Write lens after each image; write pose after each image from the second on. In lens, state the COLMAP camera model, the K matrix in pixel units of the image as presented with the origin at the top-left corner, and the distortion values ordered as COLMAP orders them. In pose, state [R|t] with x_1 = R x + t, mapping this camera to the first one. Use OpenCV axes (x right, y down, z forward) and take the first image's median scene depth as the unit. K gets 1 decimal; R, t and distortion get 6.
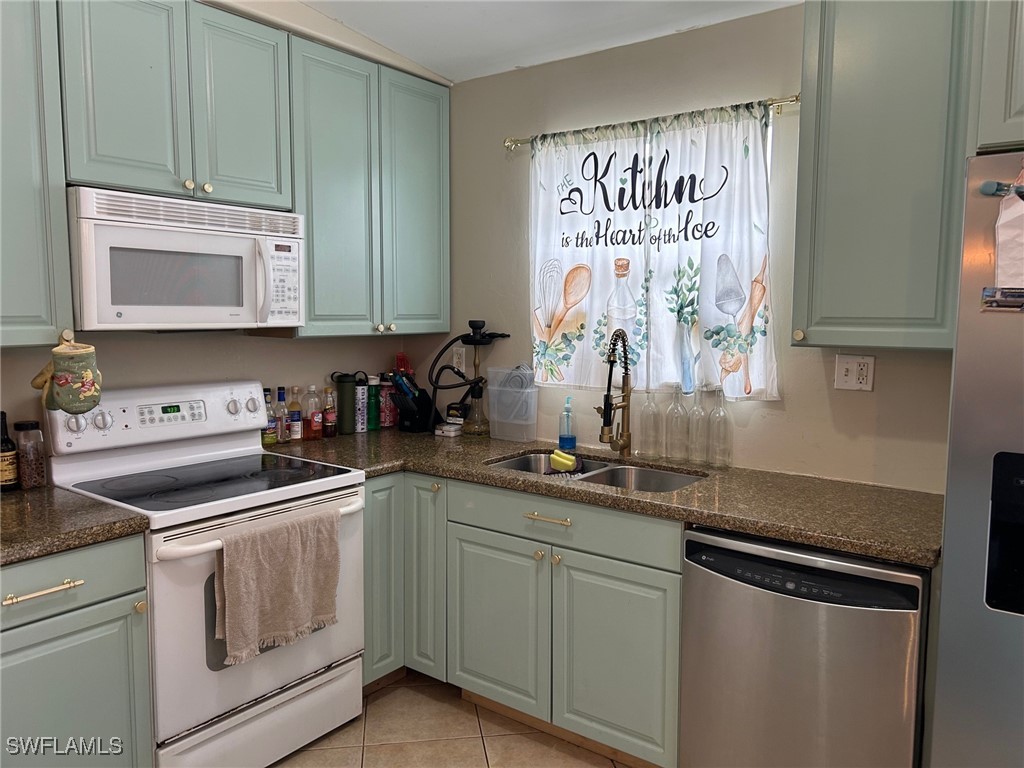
lens RADIAL K [[767.8, 0, 516.3], [0, 767.8, 377.1], [0, 0, 1]] dist [0.082983, -0.112702]
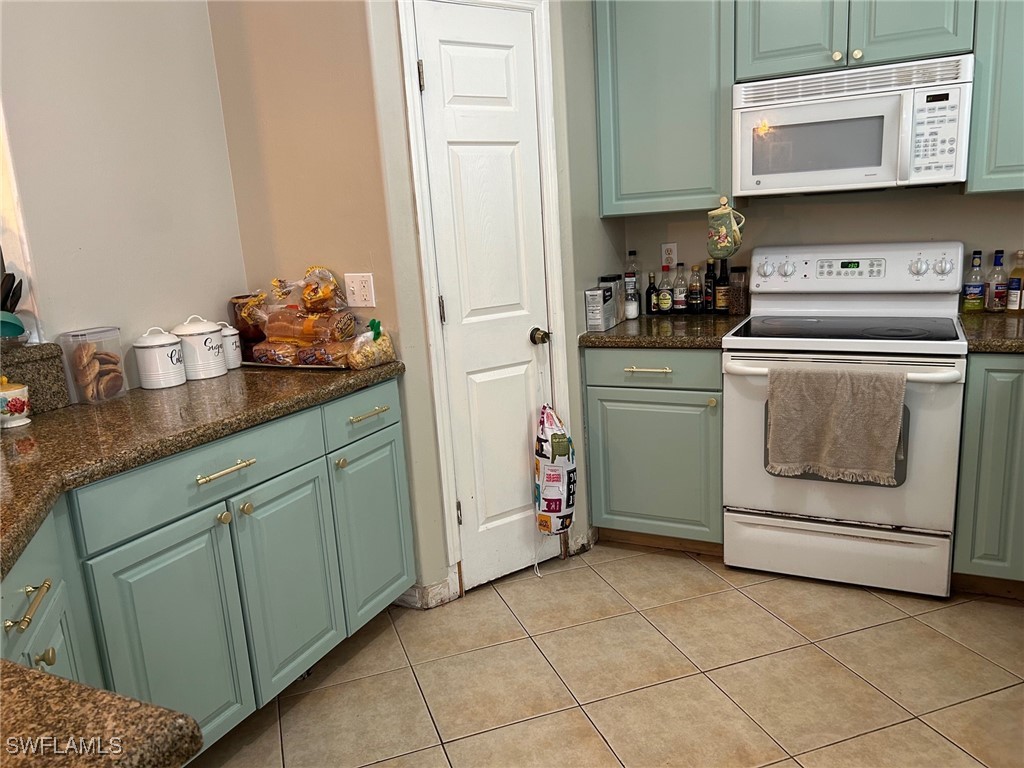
lens RADIAL K [[767.8, 0, 516.3], [0, 767.8, 377.1], [0, 0, 1]] dist [0.082983, -0.112702]
pose [[0.181657, 0.181999, -0.966373, 0.597496], [-0.030123, 0.983292, 0.179523, 0.013992], [0.982900, -0.003501, 0.184104, 0.320983]]
